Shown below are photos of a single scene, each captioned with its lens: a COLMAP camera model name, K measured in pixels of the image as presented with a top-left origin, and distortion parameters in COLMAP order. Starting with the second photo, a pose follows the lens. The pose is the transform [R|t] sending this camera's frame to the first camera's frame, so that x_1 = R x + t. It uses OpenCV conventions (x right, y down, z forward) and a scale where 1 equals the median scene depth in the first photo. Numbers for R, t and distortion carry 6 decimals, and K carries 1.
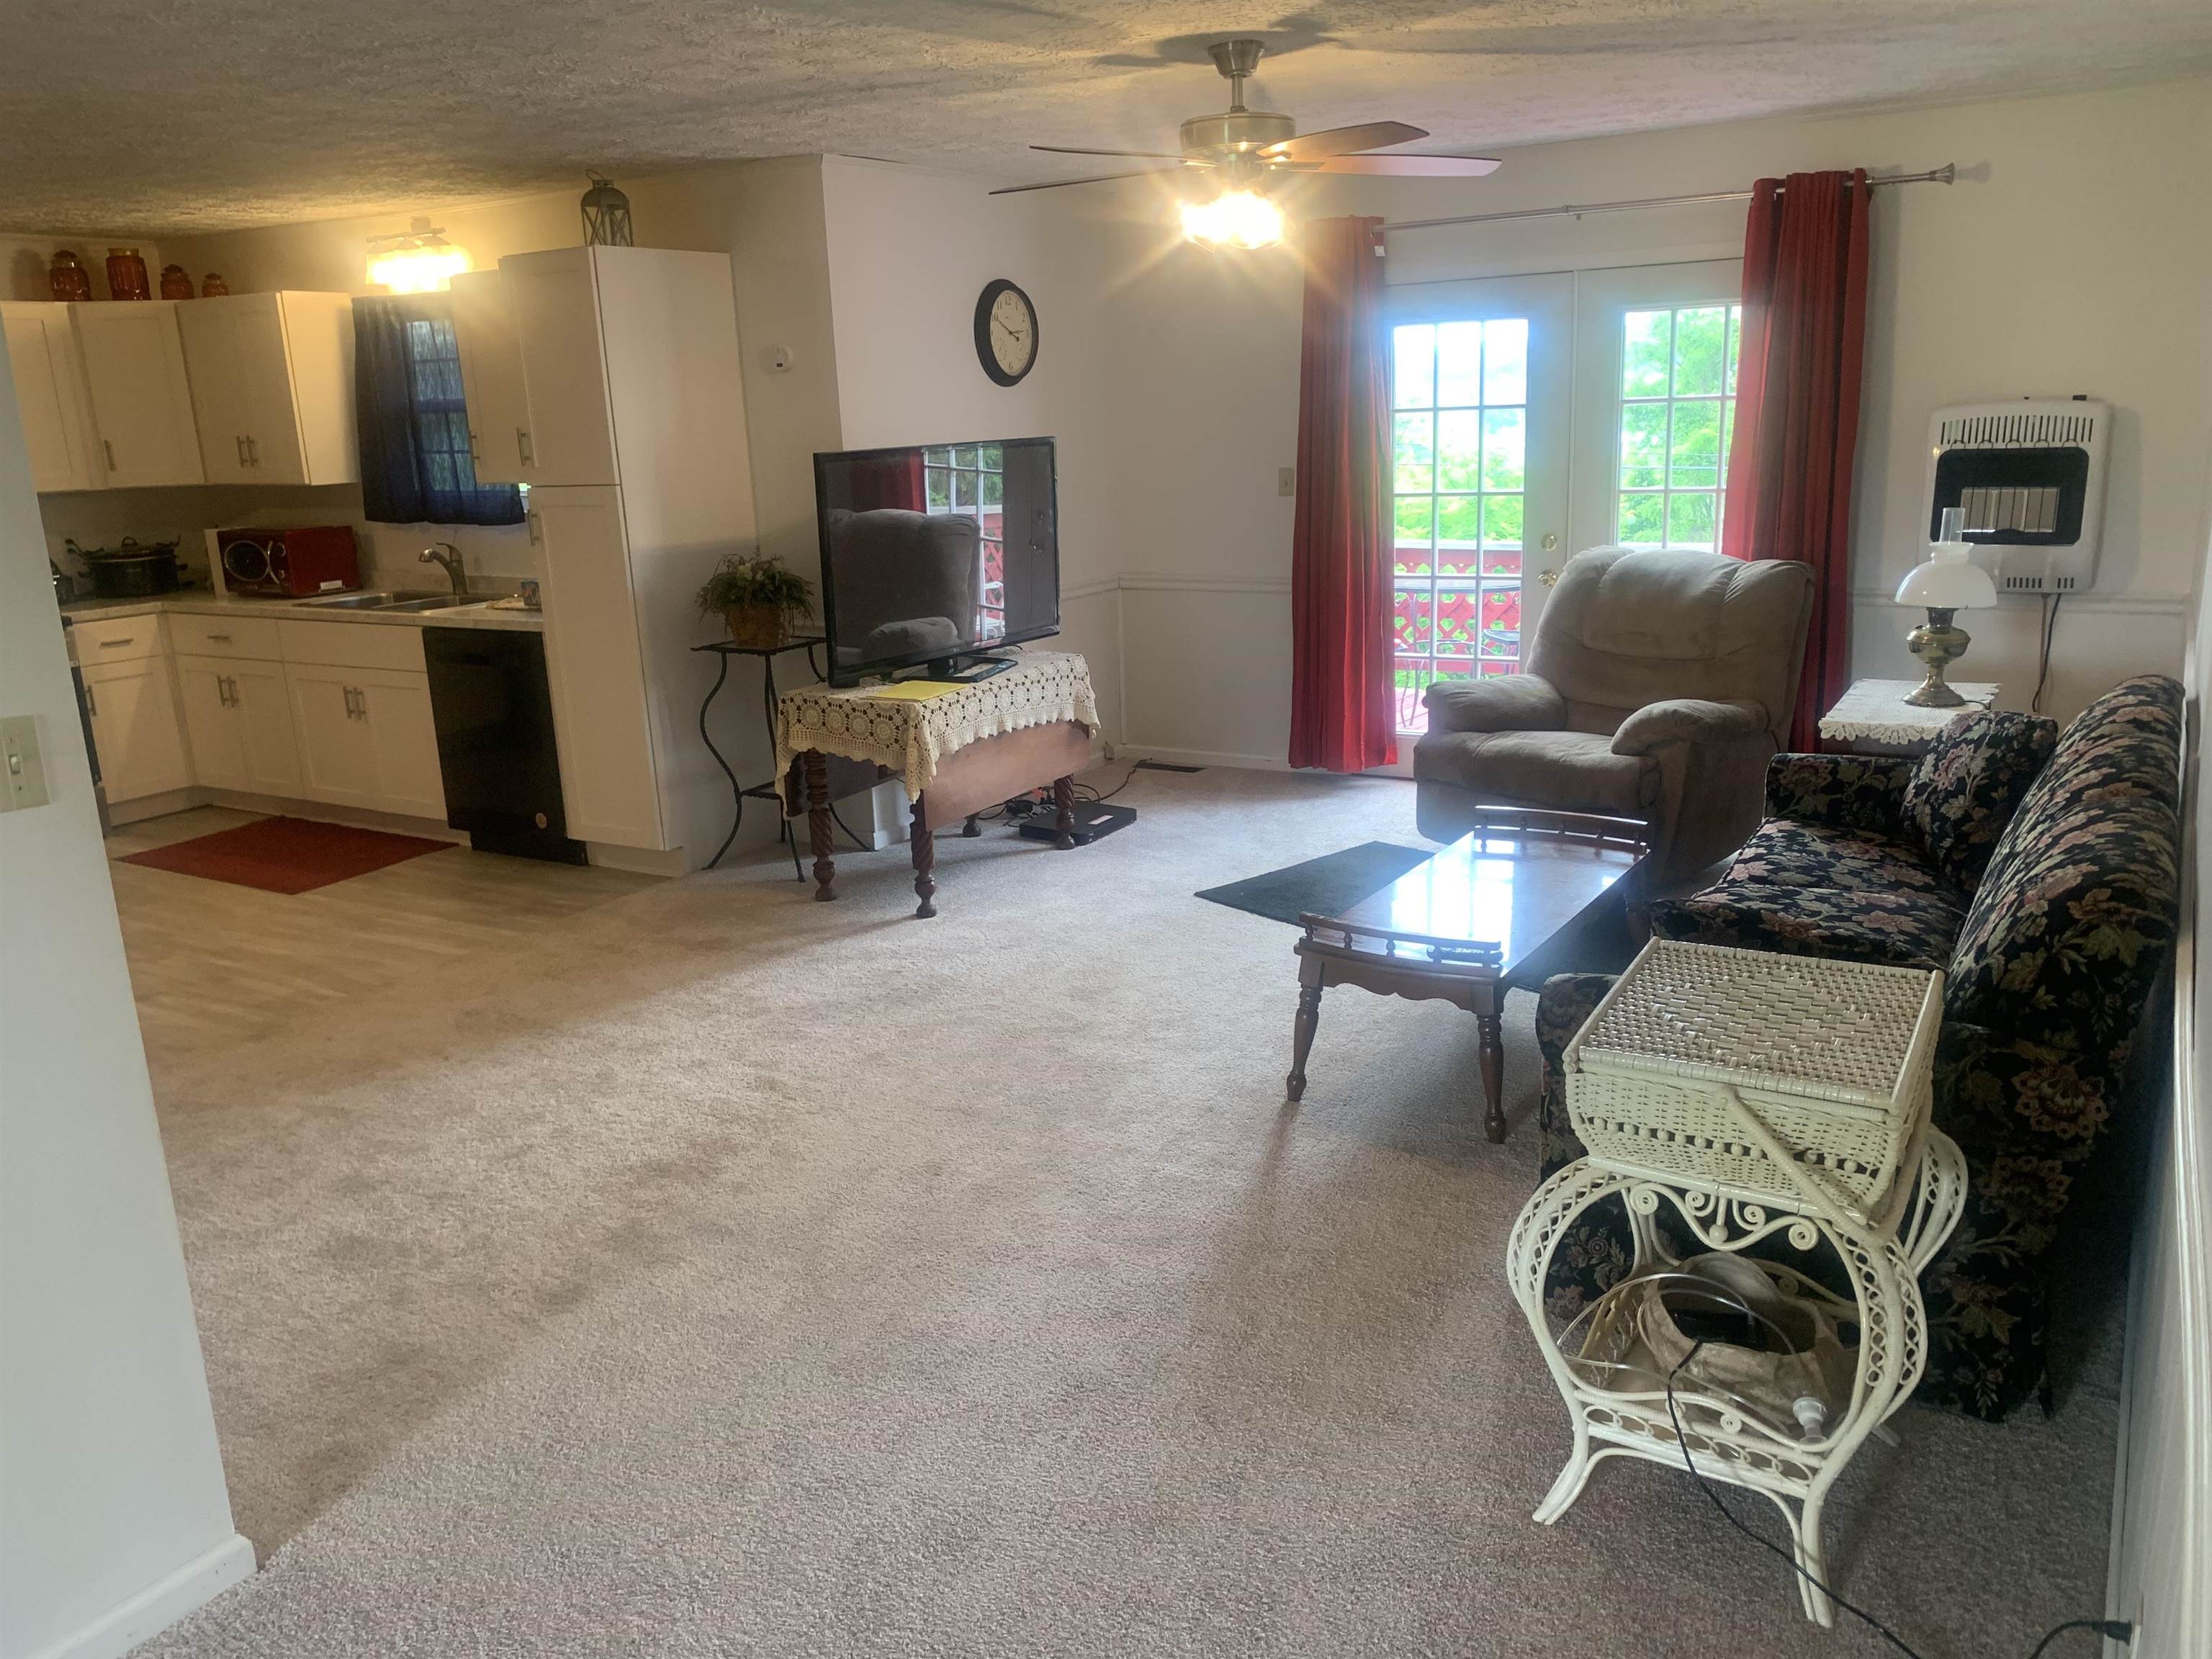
lens RADIAL K [[1702.1, 0, 1049.1], [0, 1702.1, 837.2], [0, 0, 1]] dist [0.062043, -0.145708]
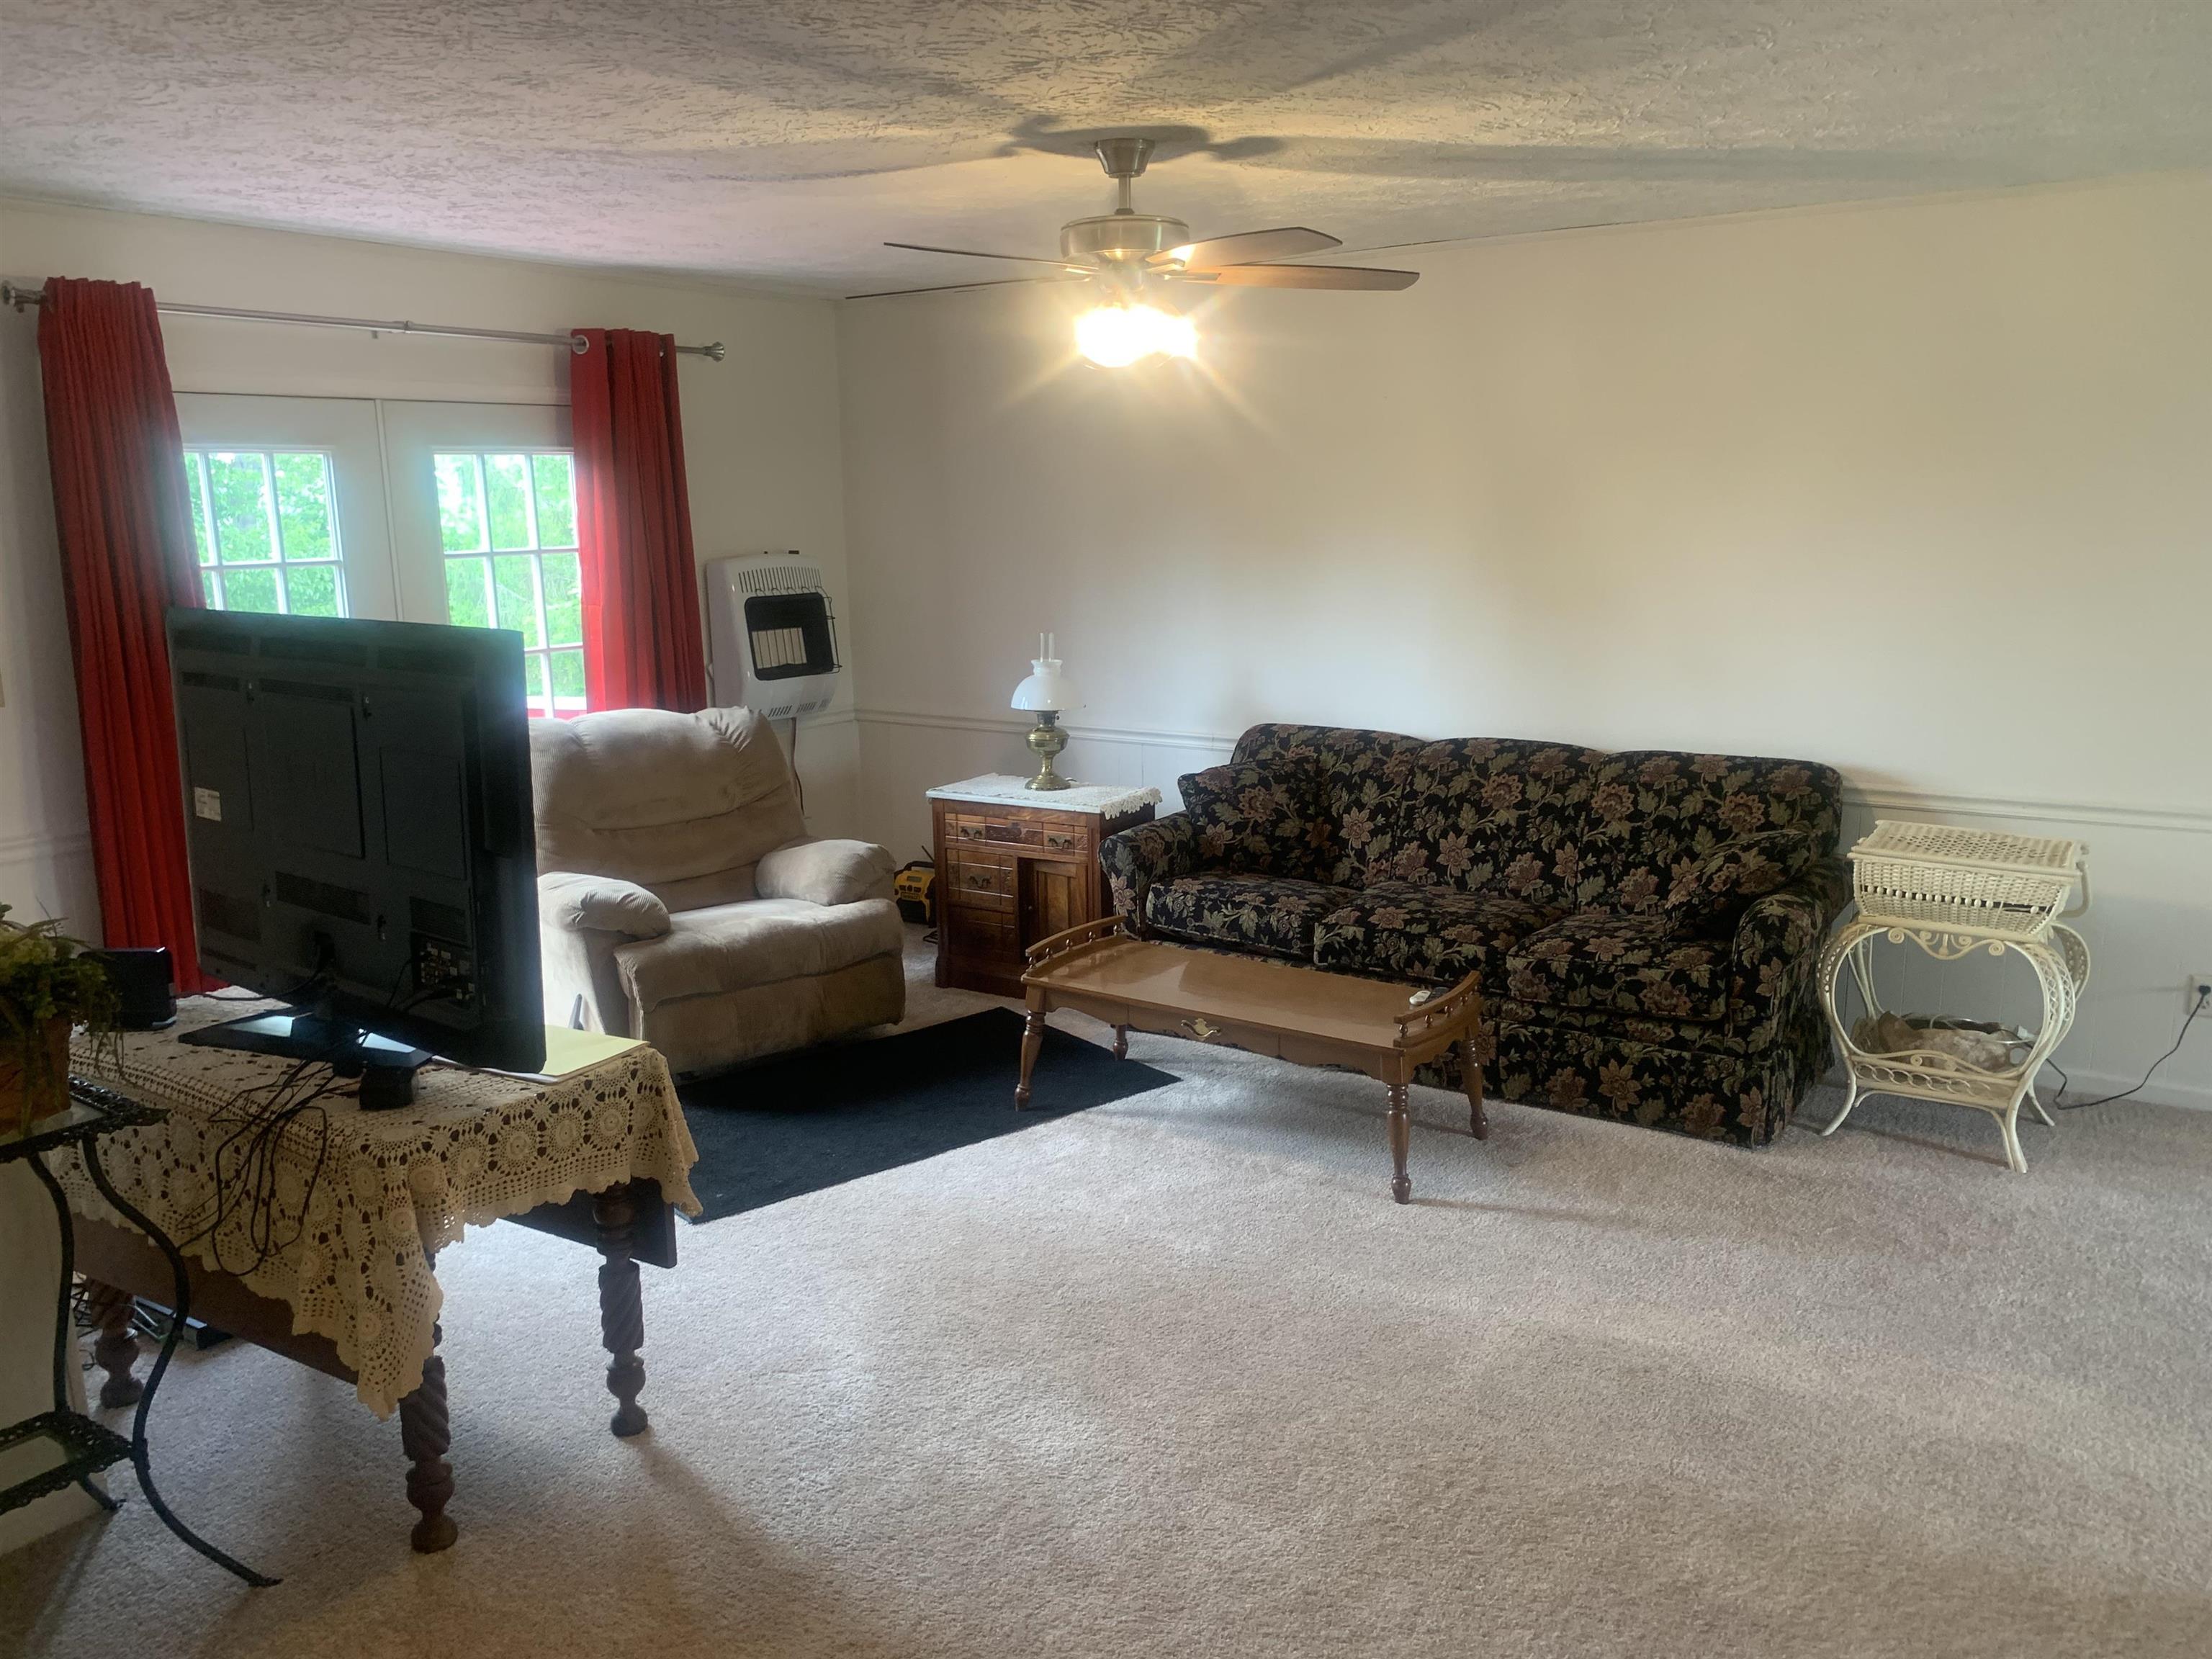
lens RADIAL K [[1702.1, 0, 1049.1], [0, 1702.1, 837.2], [0, 0, 1]] dist [0.062043, -0.145708]
pose [[0.007840, -0.152240, 0.988312, -0.605379], [0.260845, 0.954436, 0.144952, -0.187869], [-0.965349, 0.256659, 0.047194, 0.799489]]
